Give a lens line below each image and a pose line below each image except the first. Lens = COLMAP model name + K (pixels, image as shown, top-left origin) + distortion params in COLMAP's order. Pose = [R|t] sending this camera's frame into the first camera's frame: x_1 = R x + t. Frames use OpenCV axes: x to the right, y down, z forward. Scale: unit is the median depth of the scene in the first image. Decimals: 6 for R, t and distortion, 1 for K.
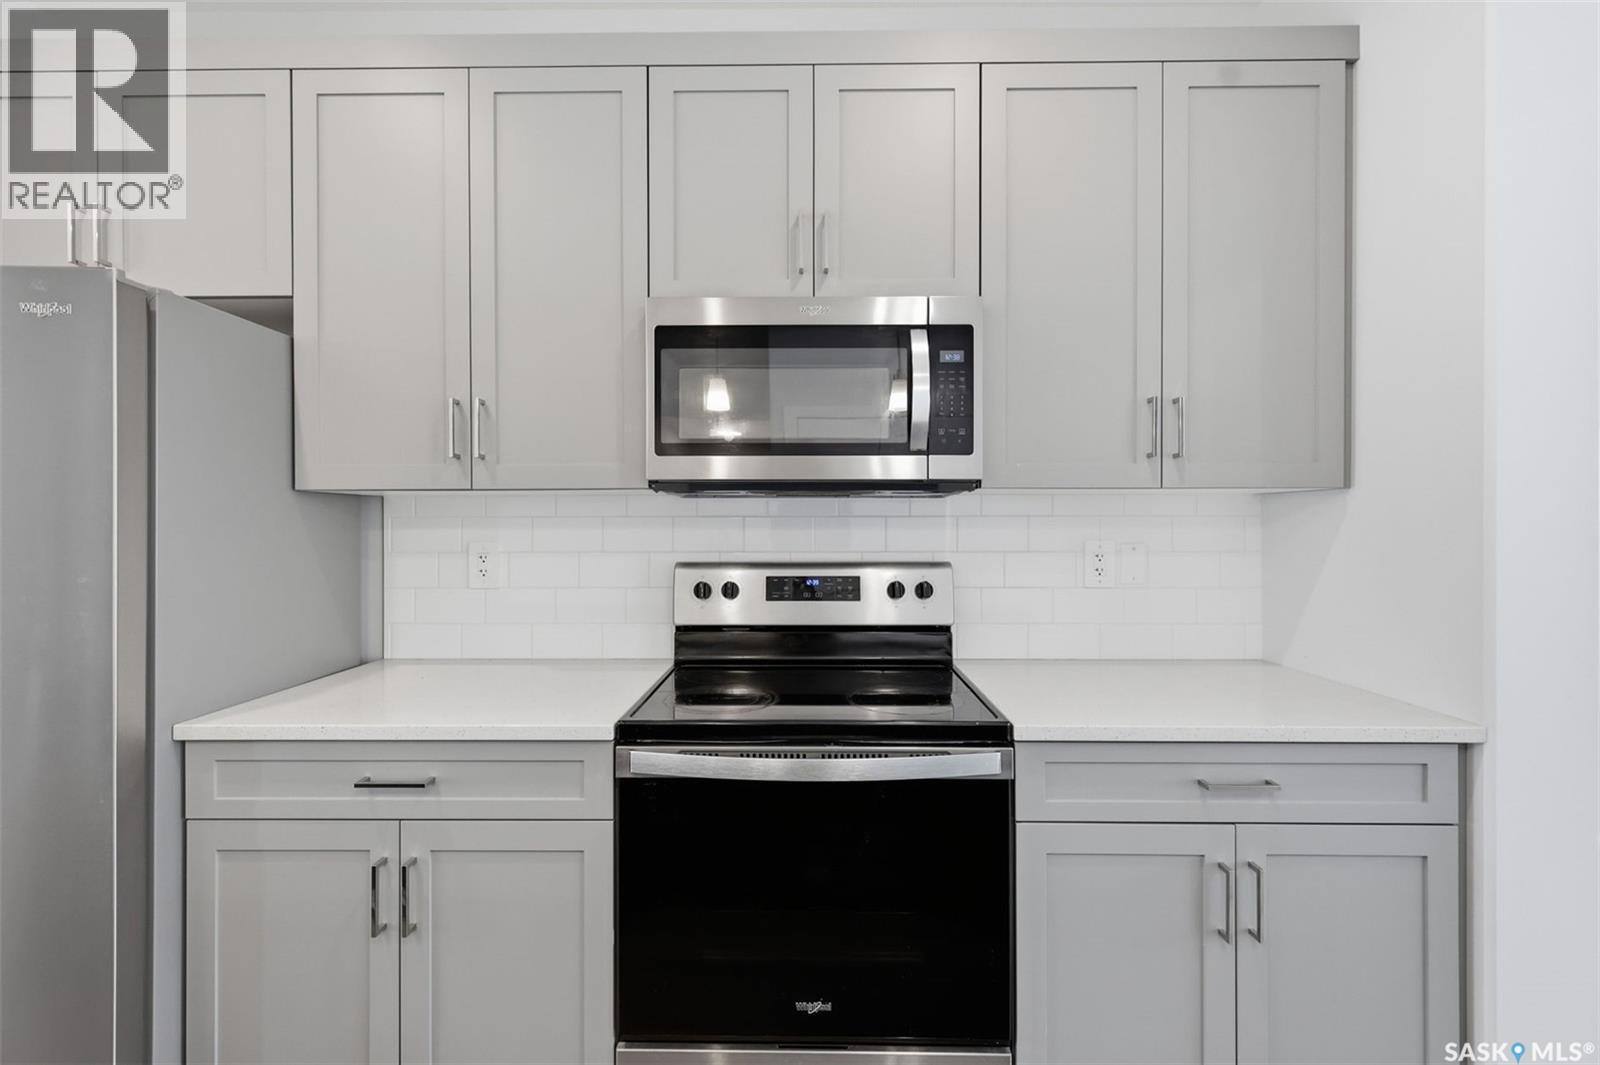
lens RADIAL K [[703.0, 0, 803.8], [0, 703.0, 526.9], [0, 0, 1]] dist [0.003829, 0.000165]
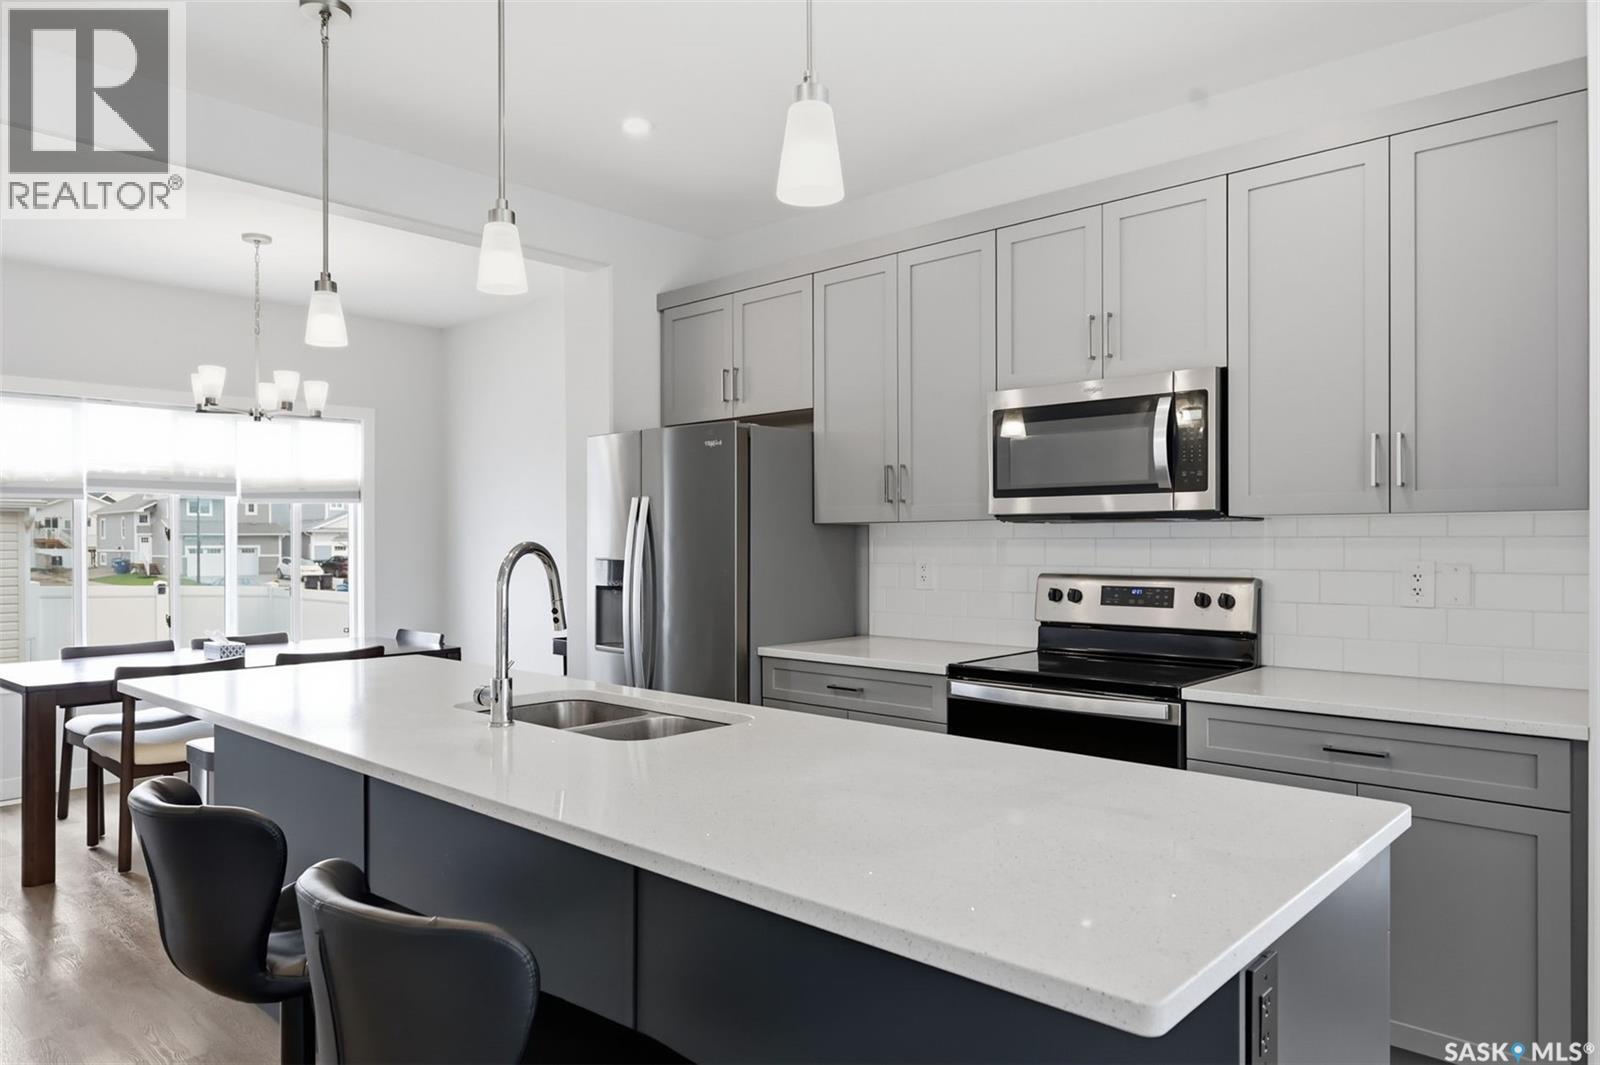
lens RADIAL K [[1038.2, 0, 803.7], [0, 1038.2, 544.0], [0, 0, 1]] dist [0.002271, 0.000852]
pose [[0.743481, 0.001504, -0.668756, 0.871989], [-0.002409, 0.999997, -0.000429, -0.002791], [0.668753, 0.001930, 0.743482, -0.816149]]
